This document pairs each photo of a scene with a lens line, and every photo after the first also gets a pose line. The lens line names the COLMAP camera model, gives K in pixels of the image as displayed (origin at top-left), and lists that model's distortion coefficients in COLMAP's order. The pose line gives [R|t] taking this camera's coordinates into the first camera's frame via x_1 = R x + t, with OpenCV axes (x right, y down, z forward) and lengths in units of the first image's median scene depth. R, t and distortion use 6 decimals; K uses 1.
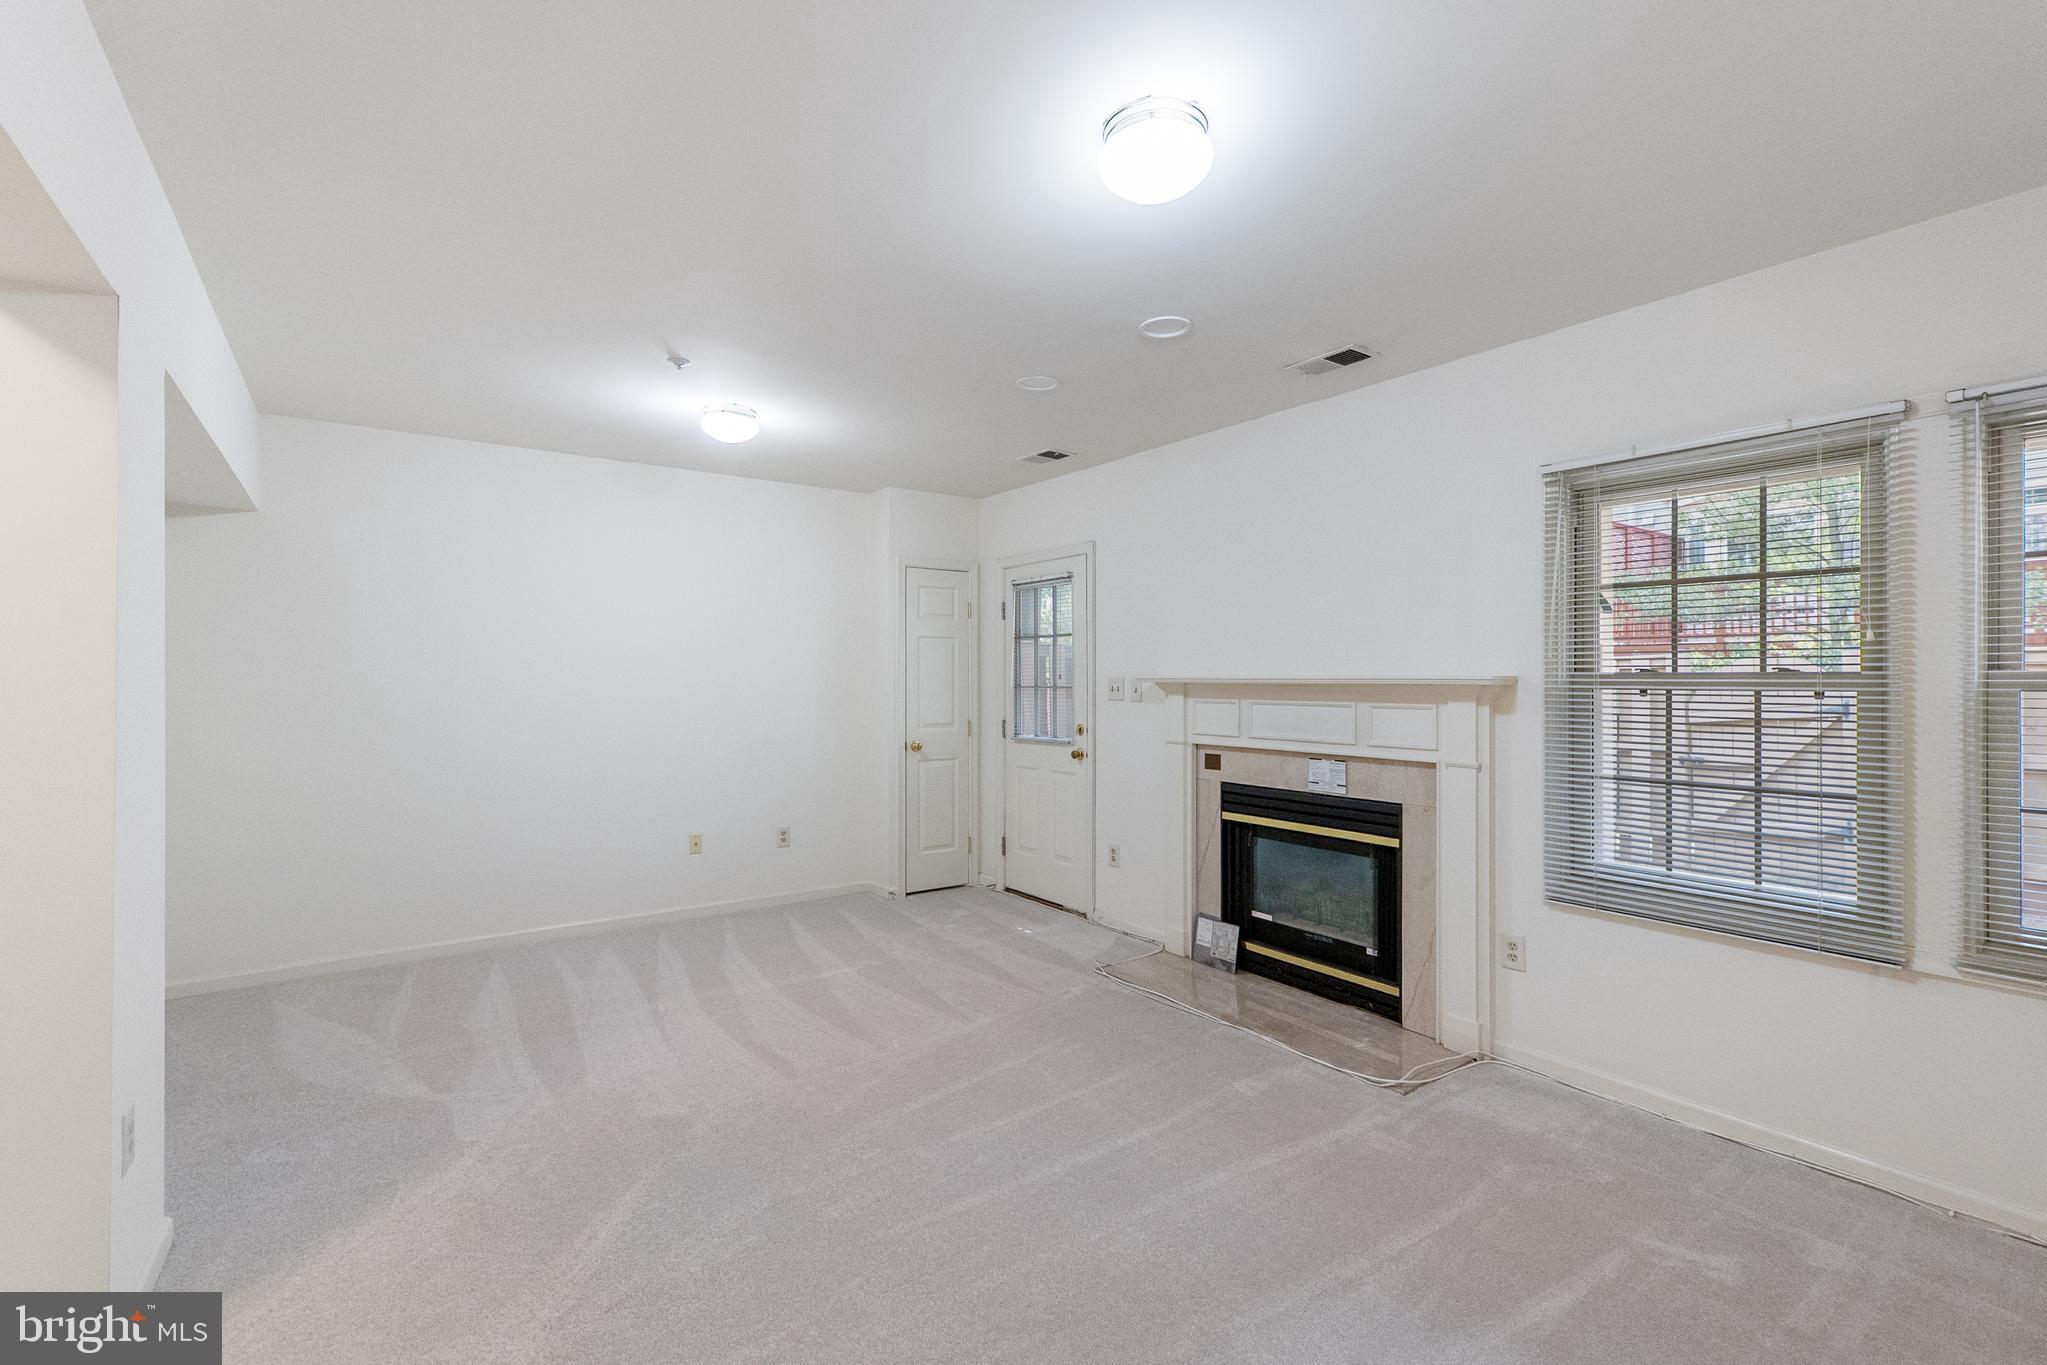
lens RADIAL K [[888.7, 0, 1023.9], [0, 888.7, 682.6], [0, 0, 1]] dist [0.004350, 0.003677]
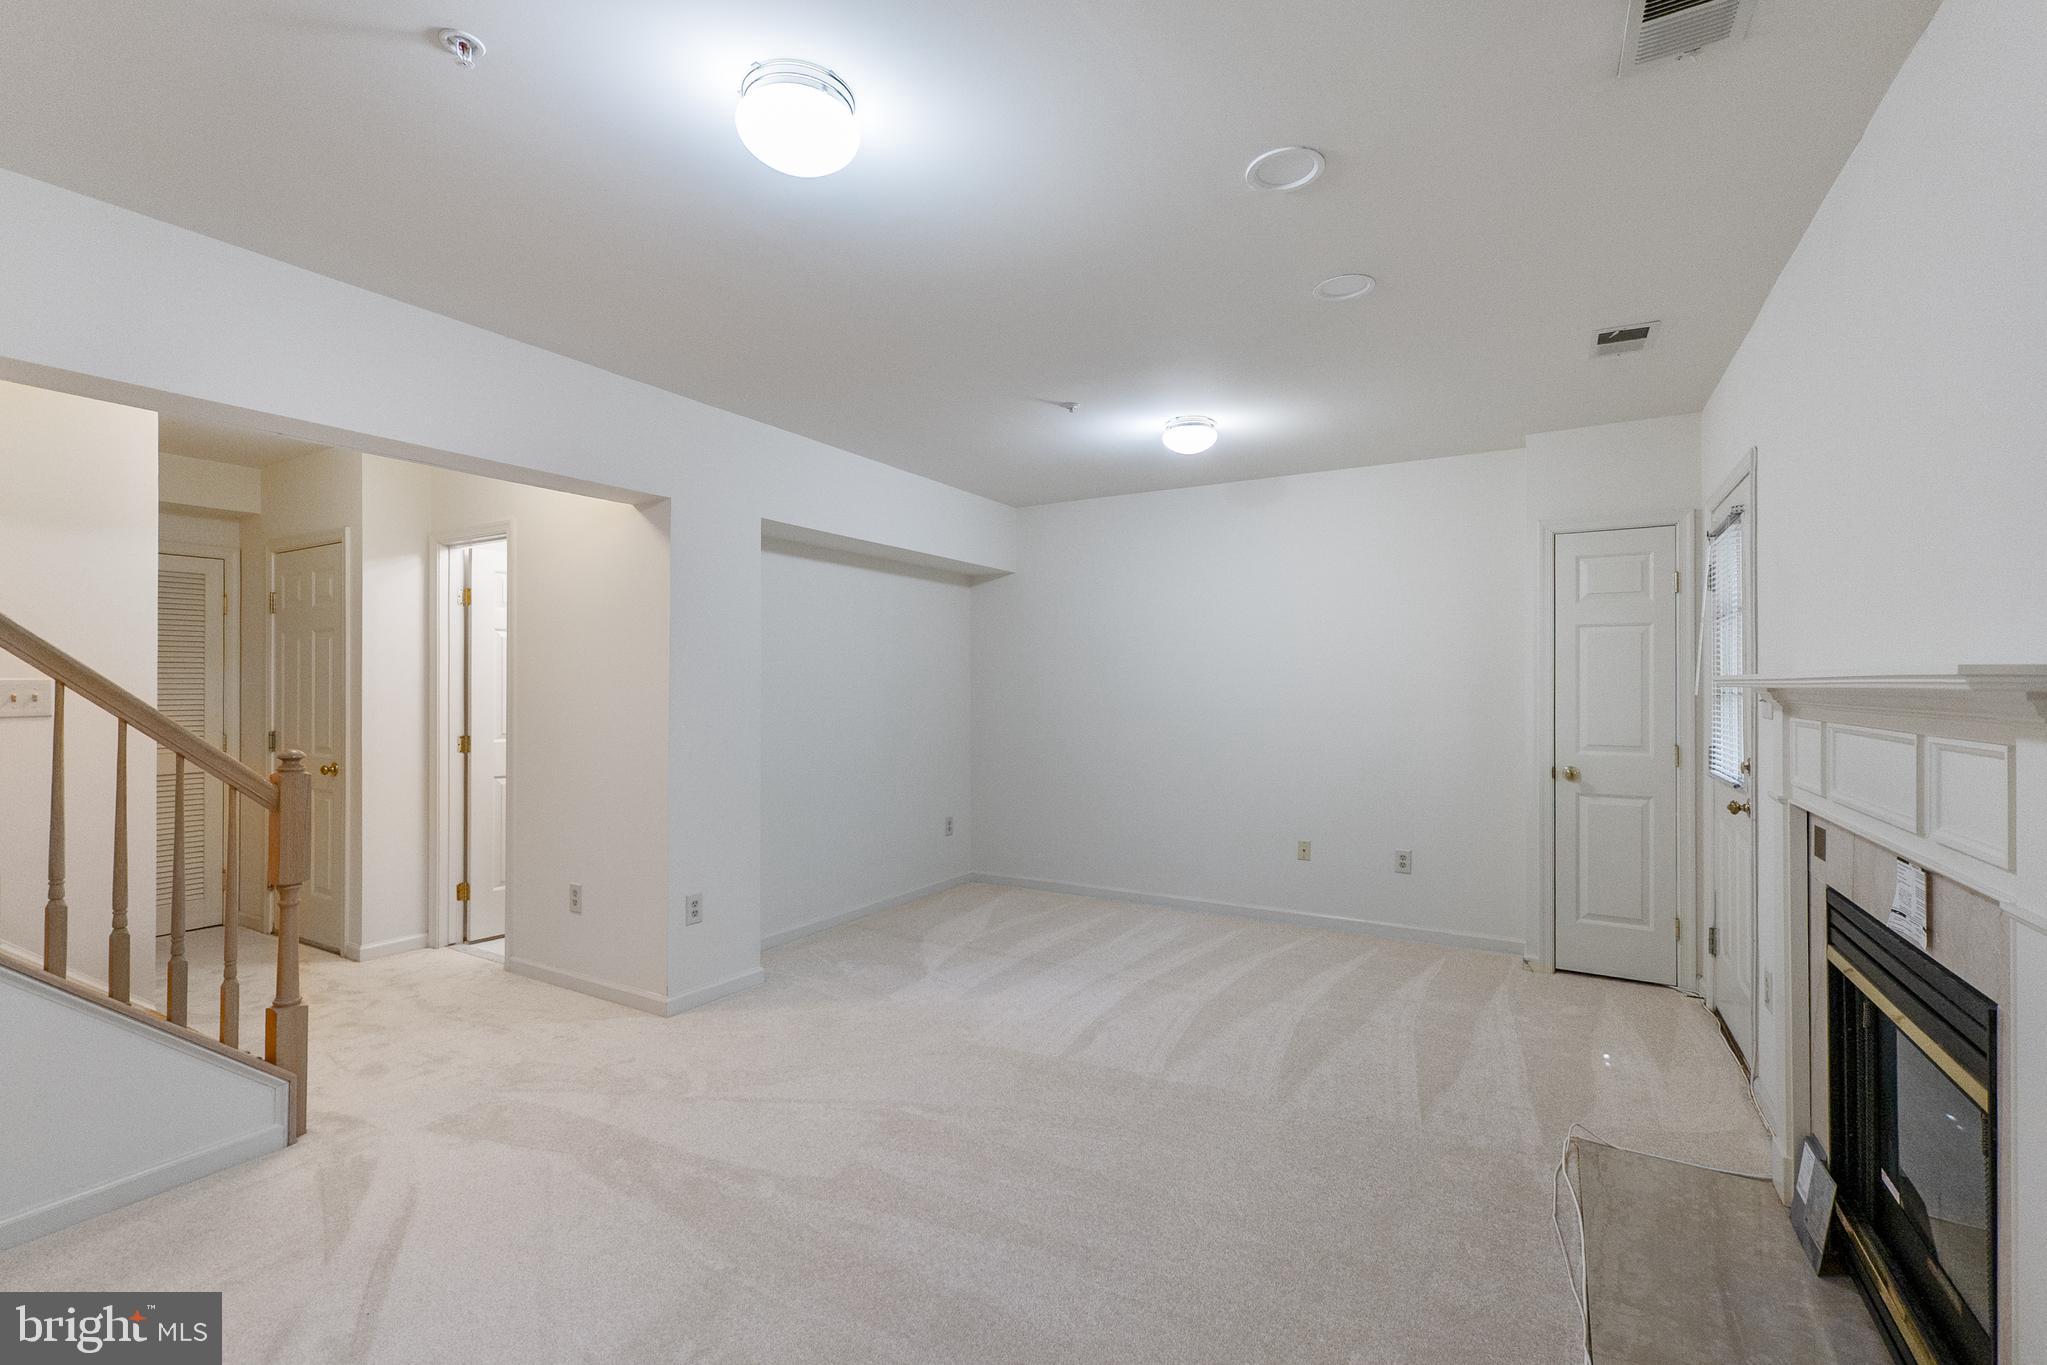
lens RADIAL K [[888.7, 0, 1023.5], [0, 888.7, 679.1], [0, 0, 1]] dist [0.004350, 0.003677]
pose [[0.404354, -0.009349, -0.914555, 0.464131], [-0.004594, 0.999914, -0.012253, 0.005053], [0.914591, 0.009156, 0.404276, 0.351238]]
